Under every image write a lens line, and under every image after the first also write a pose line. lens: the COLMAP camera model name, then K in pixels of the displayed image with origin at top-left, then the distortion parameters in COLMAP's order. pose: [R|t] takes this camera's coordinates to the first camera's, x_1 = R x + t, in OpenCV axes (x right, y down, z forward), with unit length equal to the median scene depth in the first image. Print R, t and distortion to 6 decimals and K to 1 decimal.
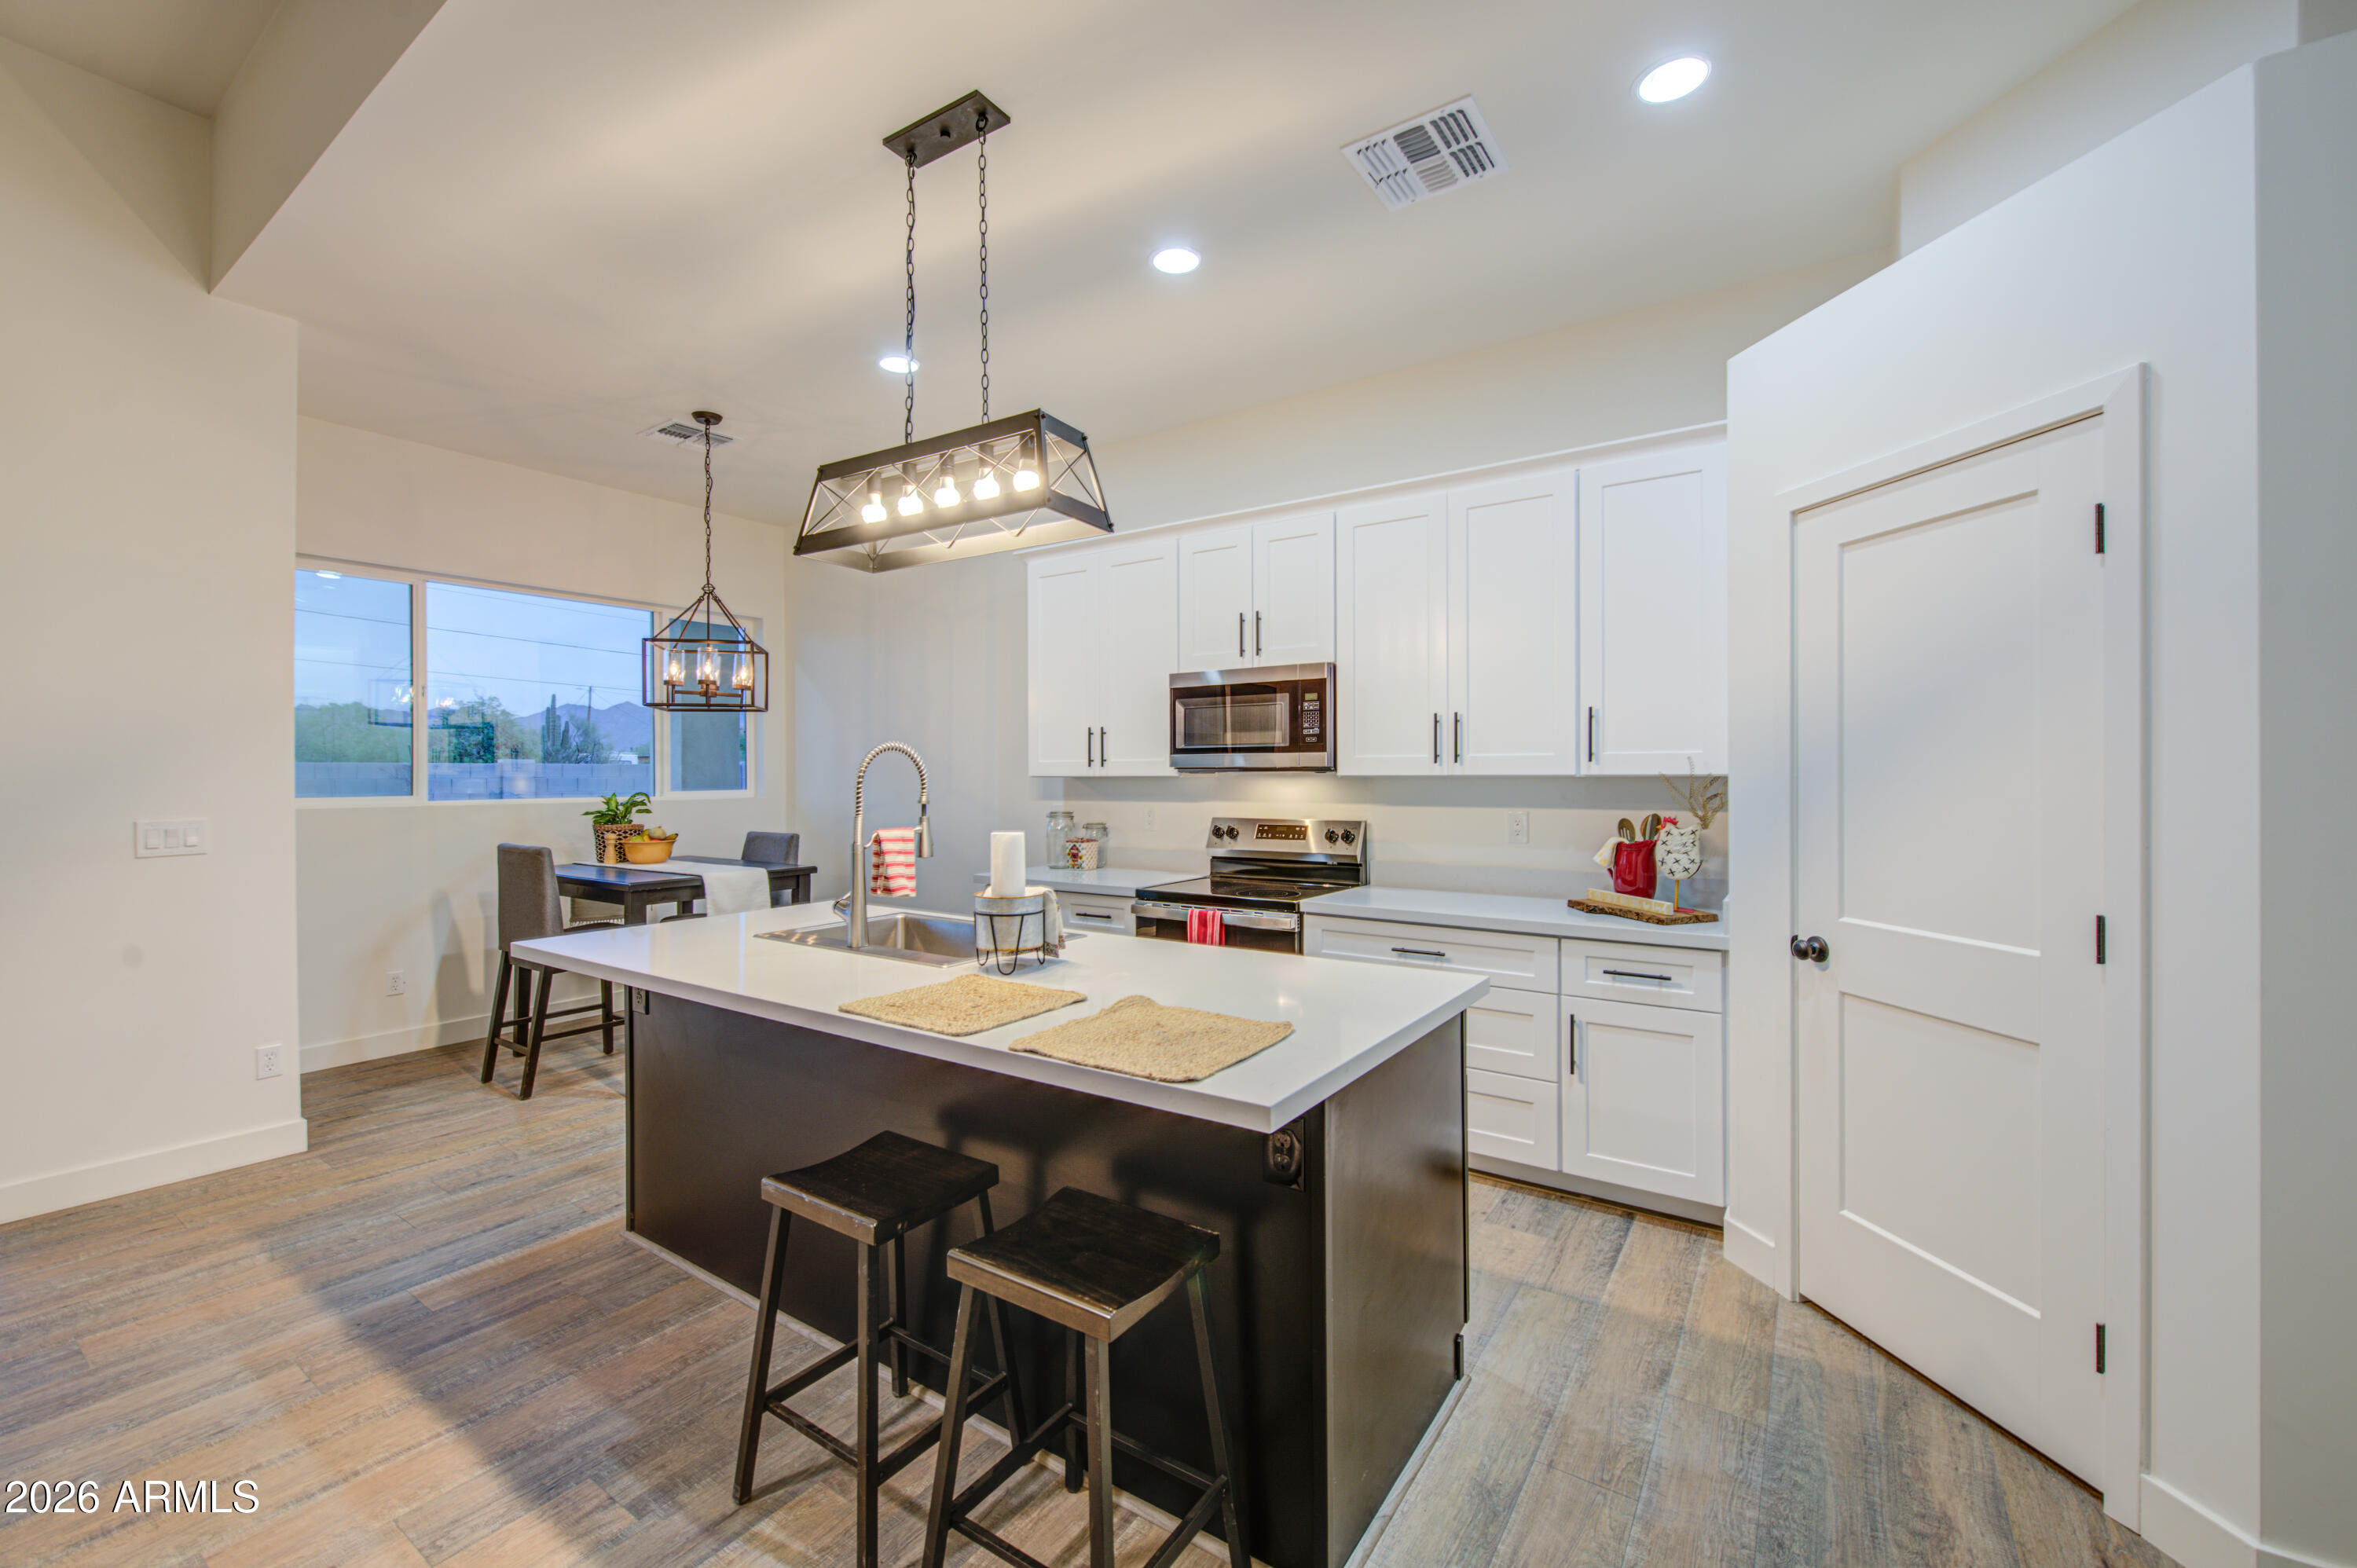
lens RADIAL K [[923.7, 0, 1204.7], [0, 923.7, 772.3], [0, 0, 1]] dist [0.000361, 0.000012]
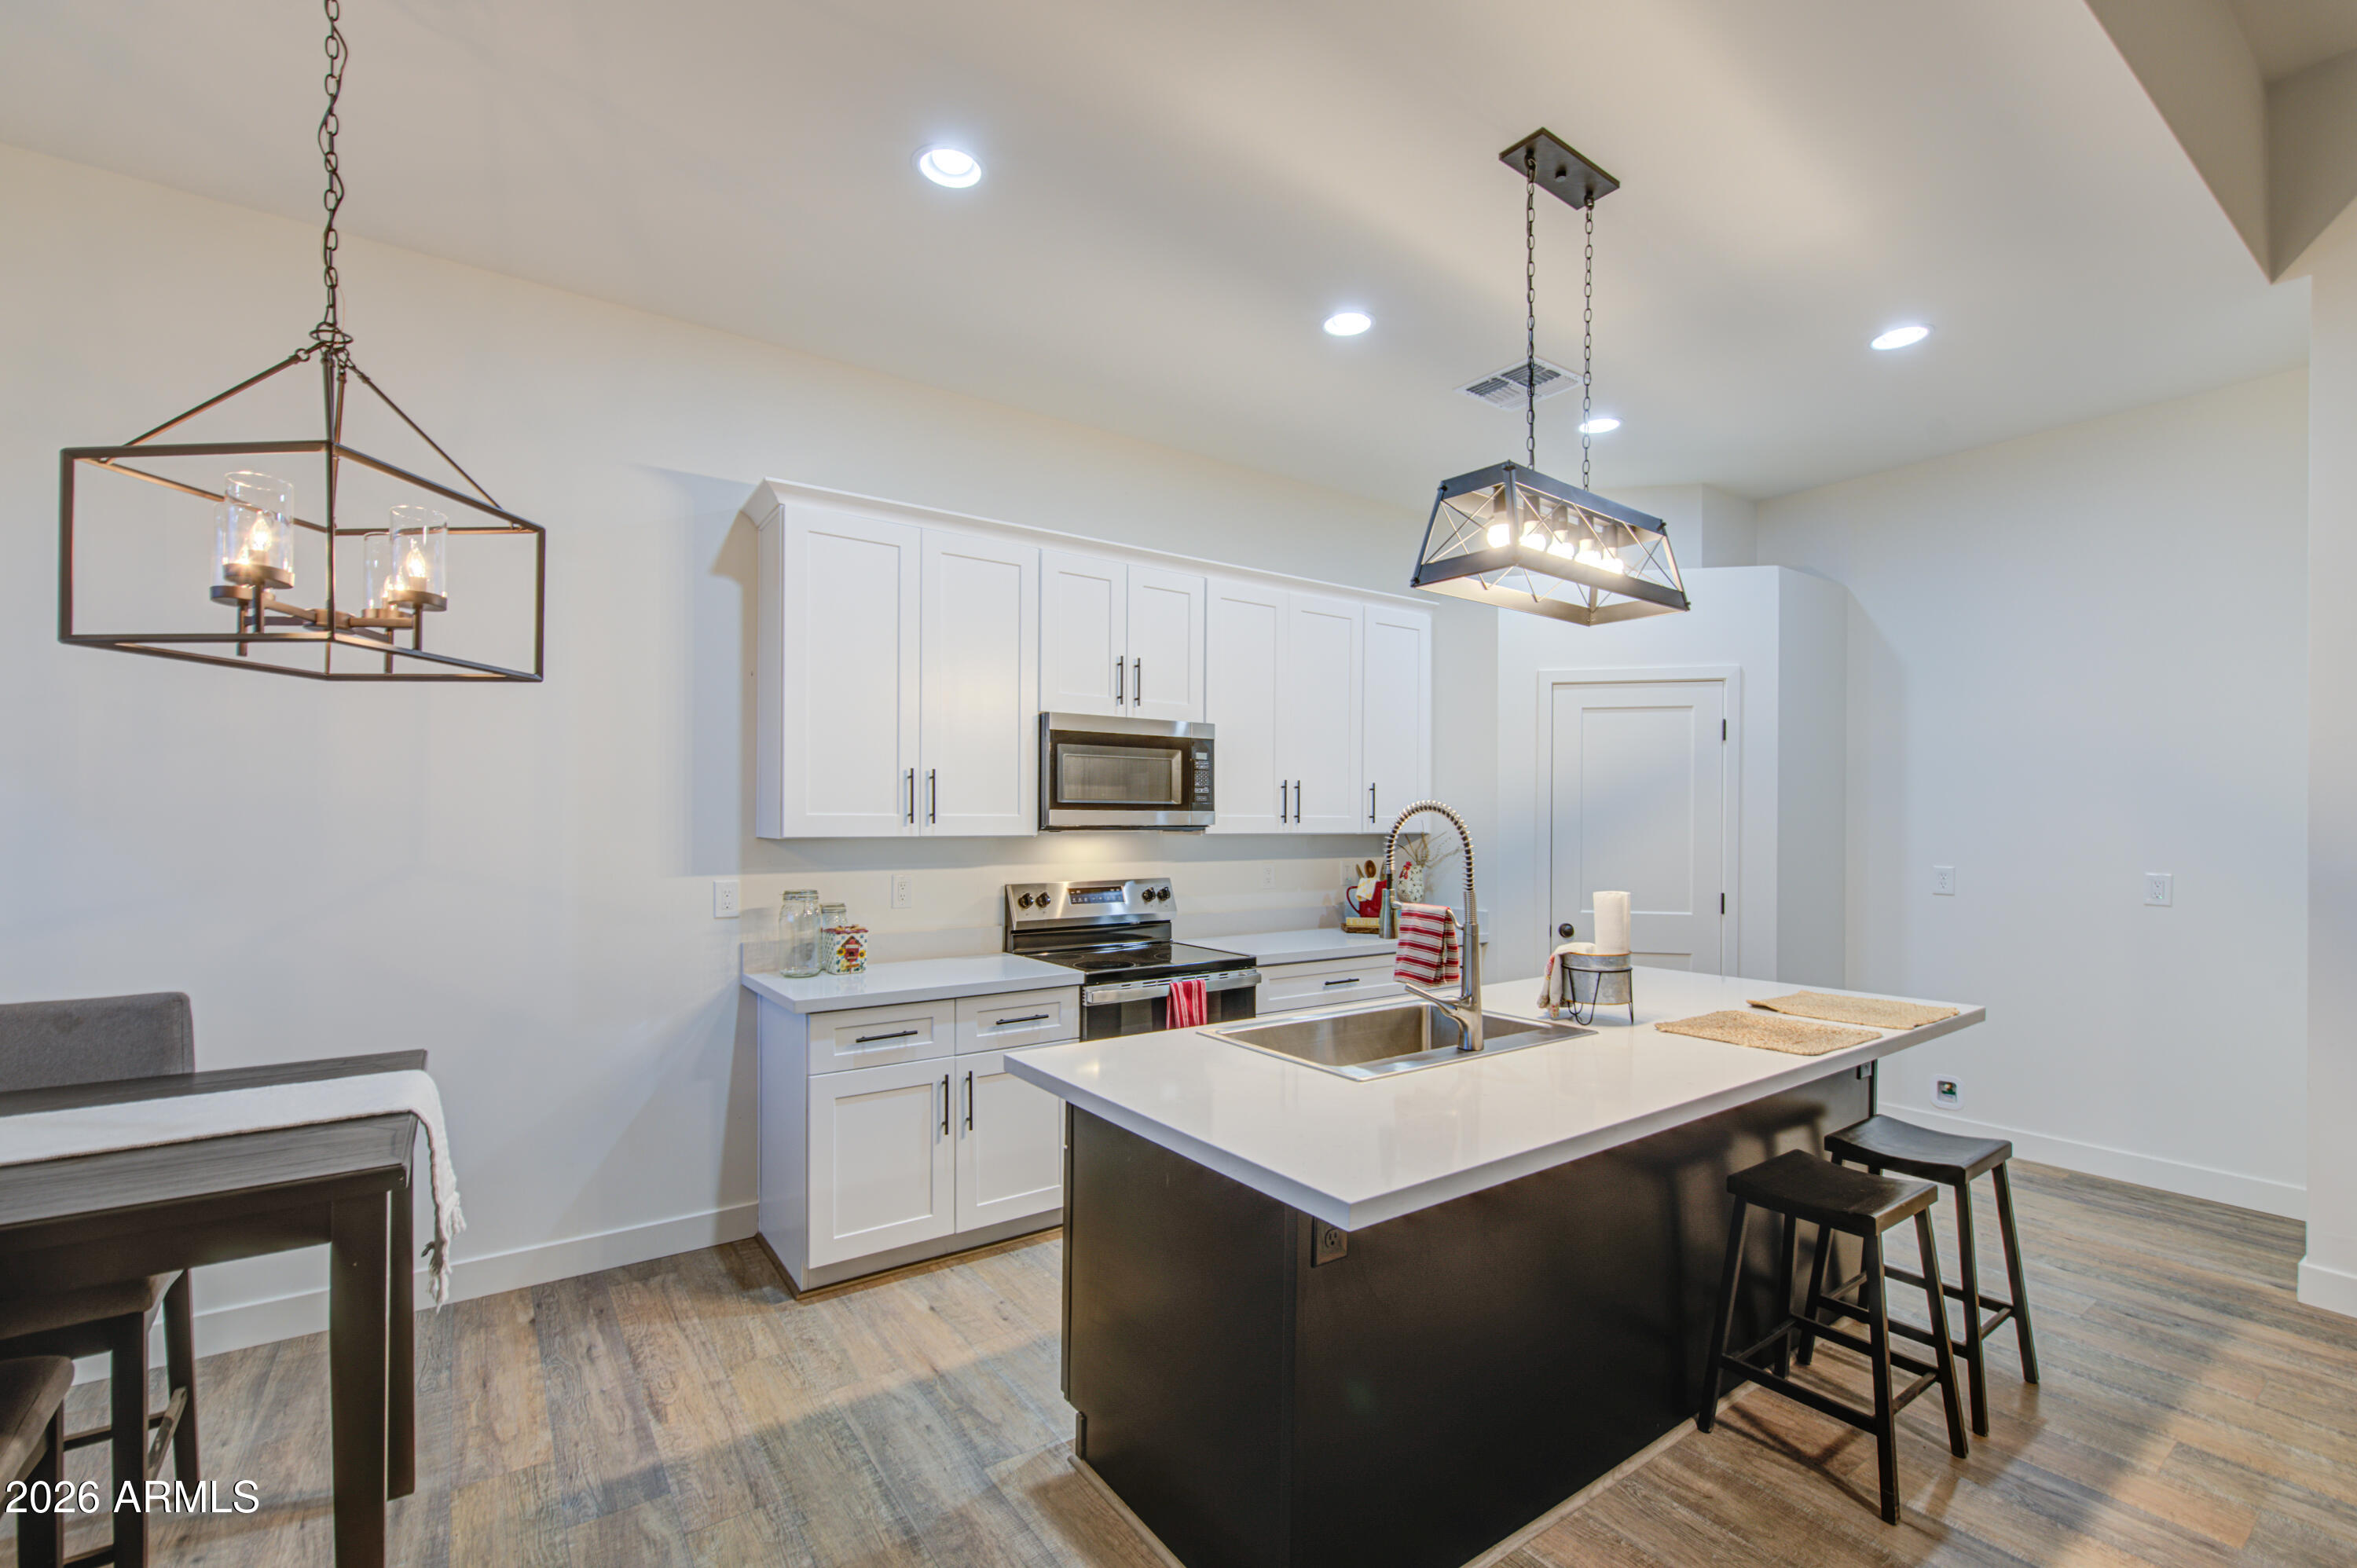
lens RADIAL K [[974.9, 0, 1172.9], [0, 974.9, 833.0], [0, 0, 1]] dist [-0.002644, -0.000693]
pose [[0.379536, 0.000460, 0.925177, -0.884718], [0.001712, 0.999998, -0.001199, 0.003585], [-0.925175, 0.002039, 0.379534, 0.624667]]
